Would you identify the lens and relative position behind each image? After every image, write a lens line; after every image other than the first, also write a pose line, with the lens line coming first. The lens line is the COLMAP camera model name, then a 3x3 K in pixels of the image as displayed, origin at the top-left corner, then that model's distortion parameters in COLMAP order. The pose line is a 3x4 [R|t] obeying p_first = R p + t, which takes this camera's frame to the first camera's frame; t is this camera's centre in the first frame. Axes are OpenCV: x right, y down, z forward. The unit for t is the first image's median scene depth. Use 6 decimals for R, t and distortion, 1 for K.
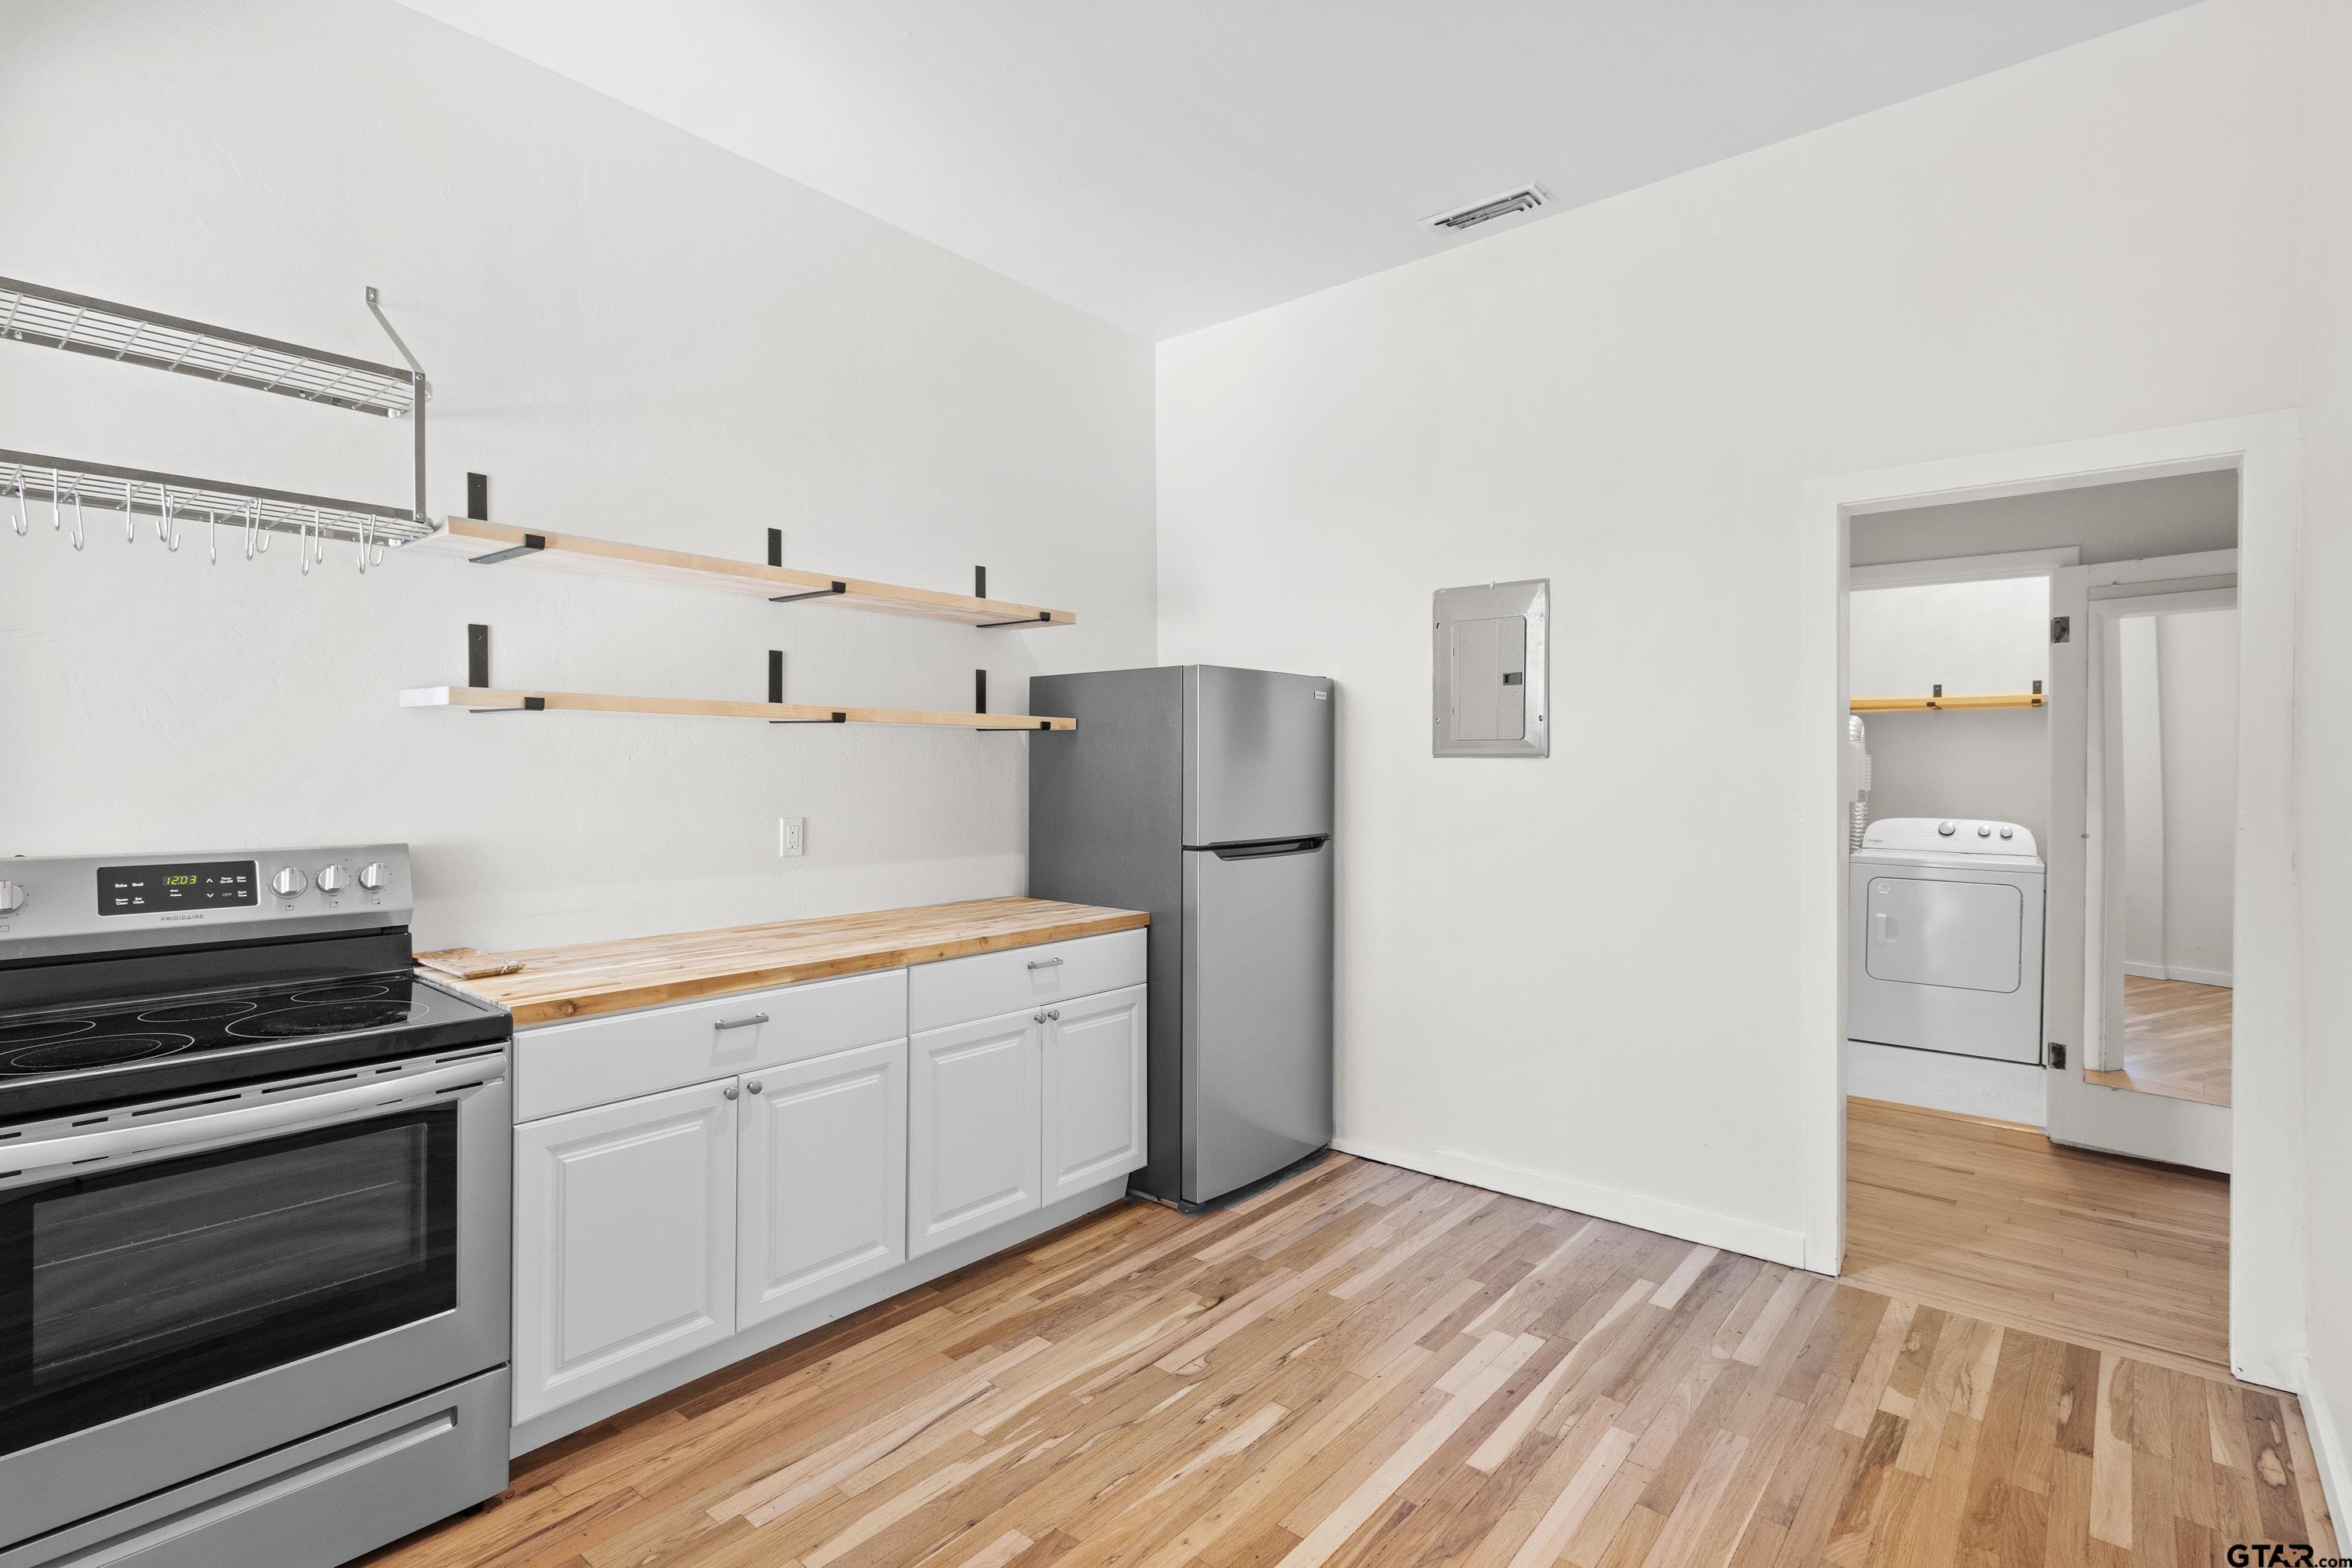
lens RADIAL K [[1107.7, 0, 1166.2], [0, 1107.7, 764.3], [0, 0, 1]] dist [0.005180, 0.000601]
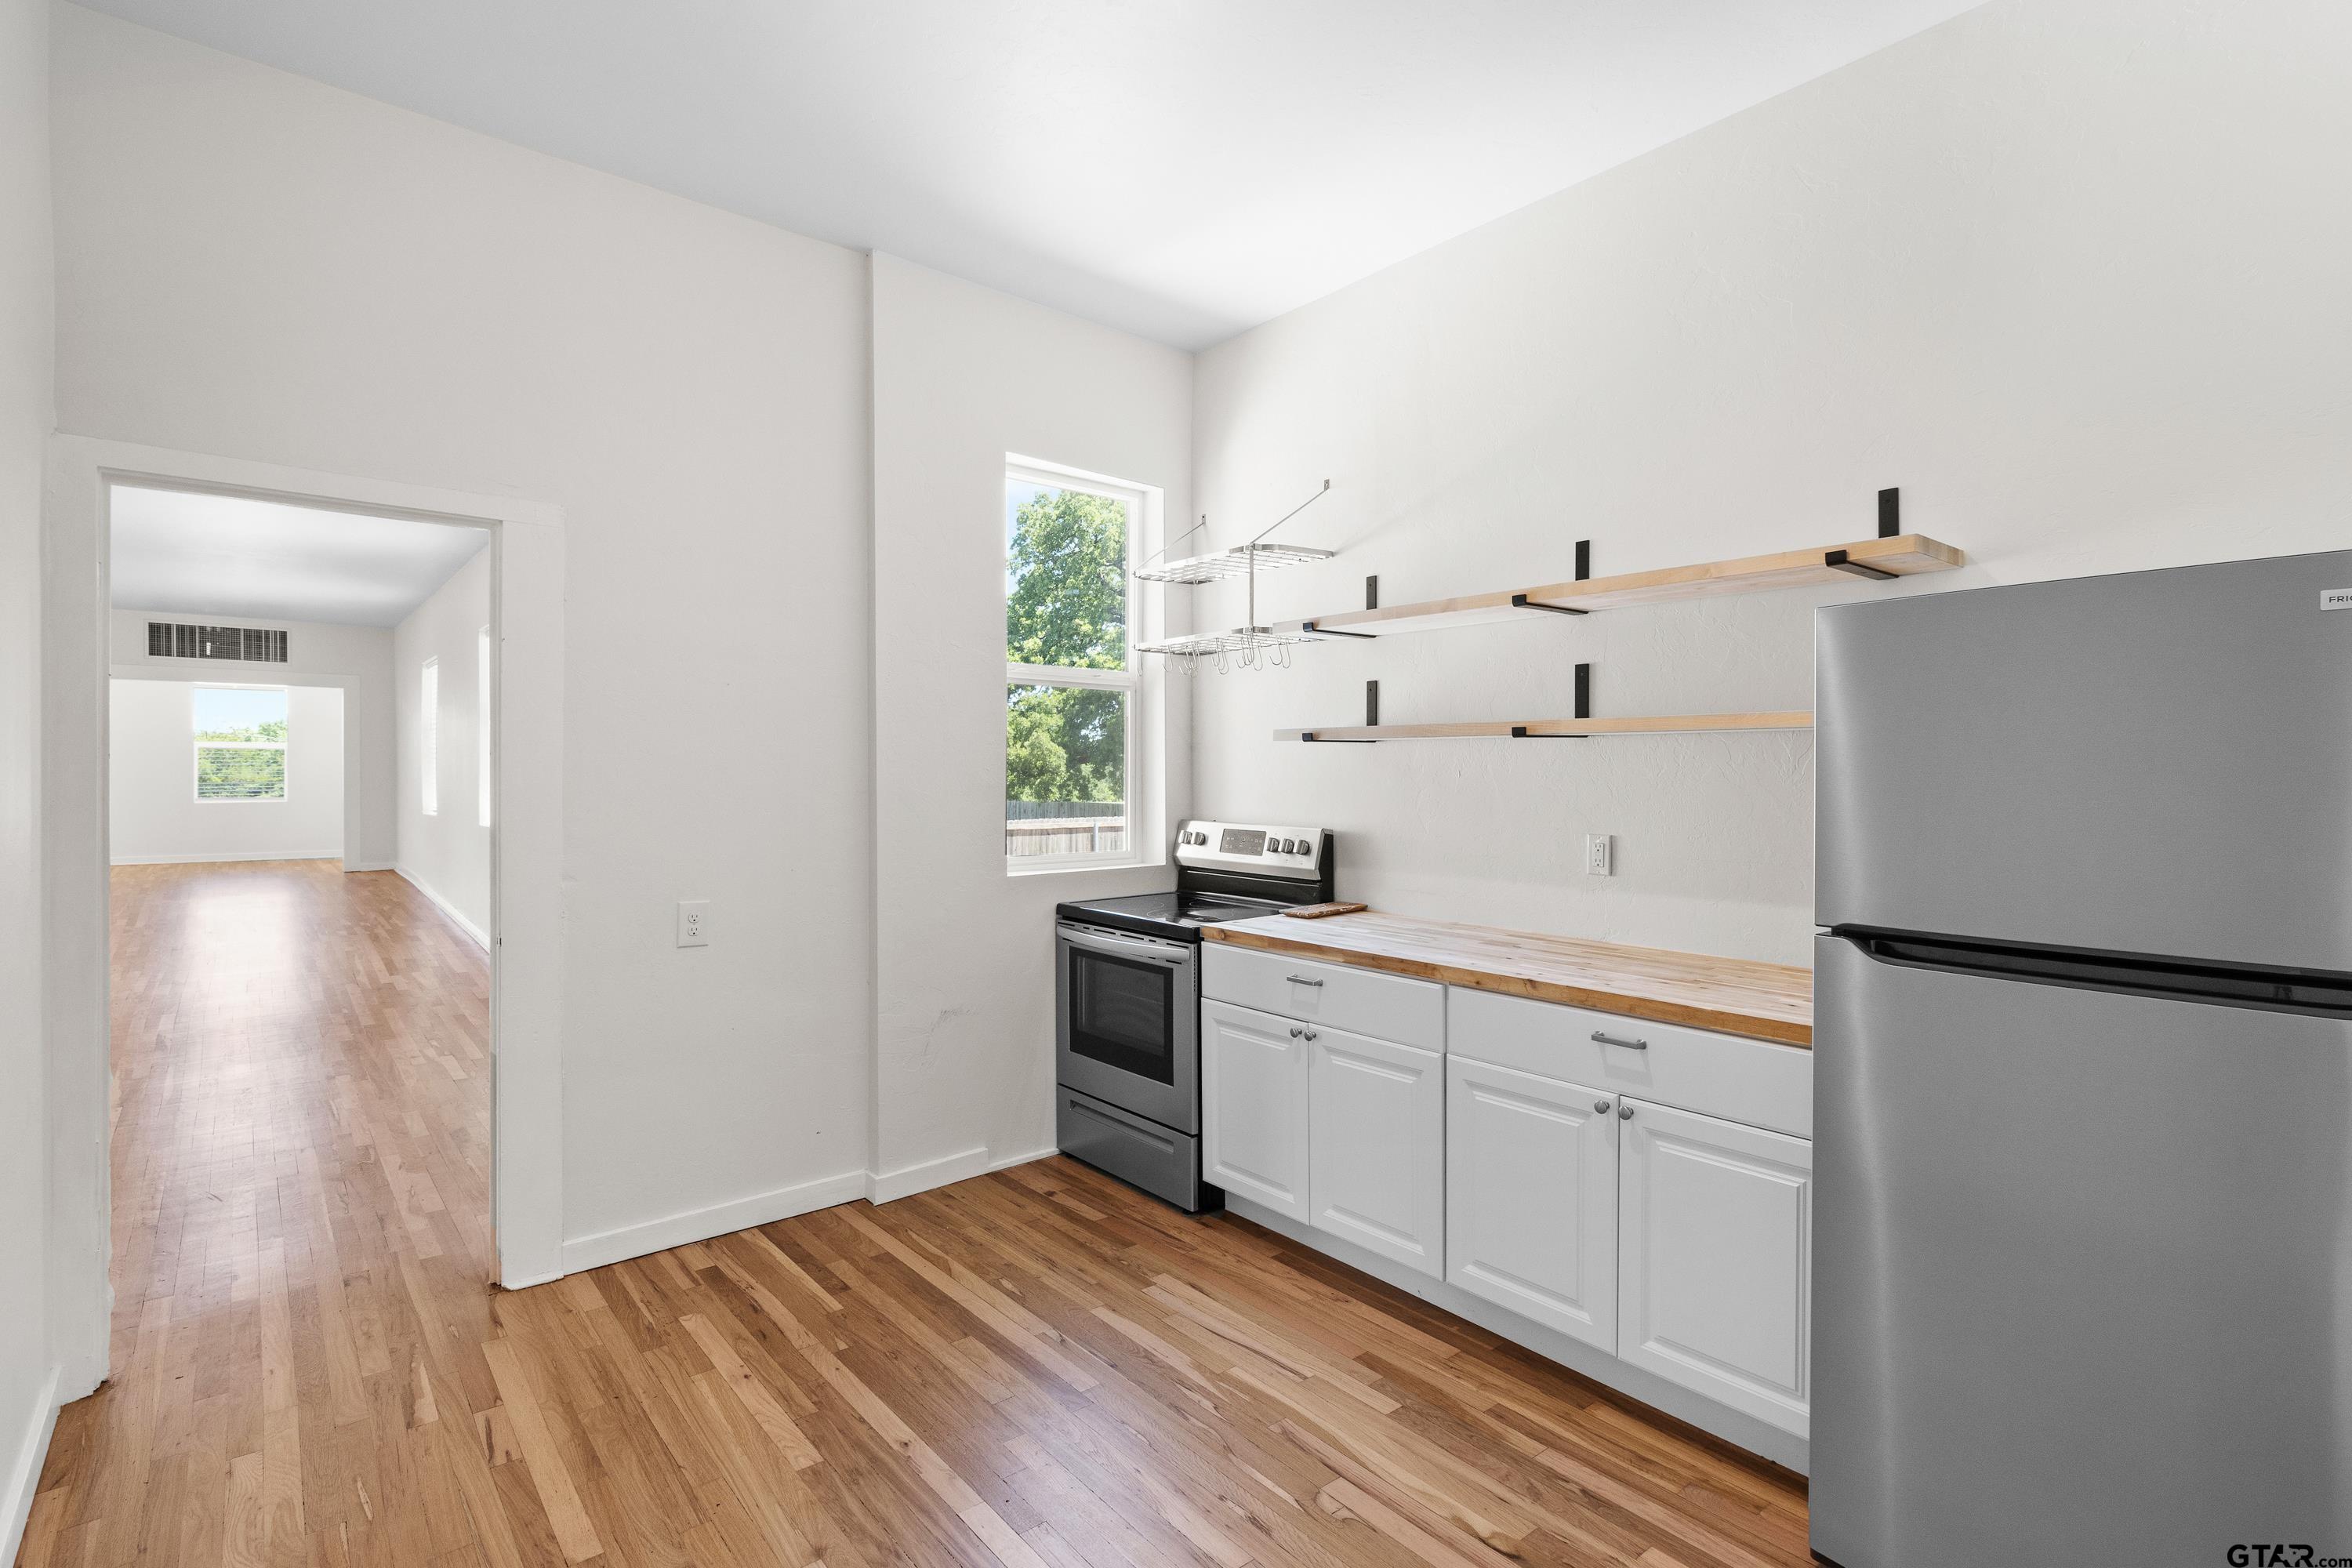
lens RADIAL K [[1107.7, 0, 1175.0], [0, 1107.7, 786.0], [0, 0, 1]] dist [0.005180, 0.000601]
pose [[-0.165942, 0.005760, -0.986119, 0.795333], [-0.006232, 0.999957, 0.006890, 0.001441], [0.986116, 0.007289, -0.165899, 0.944543]]
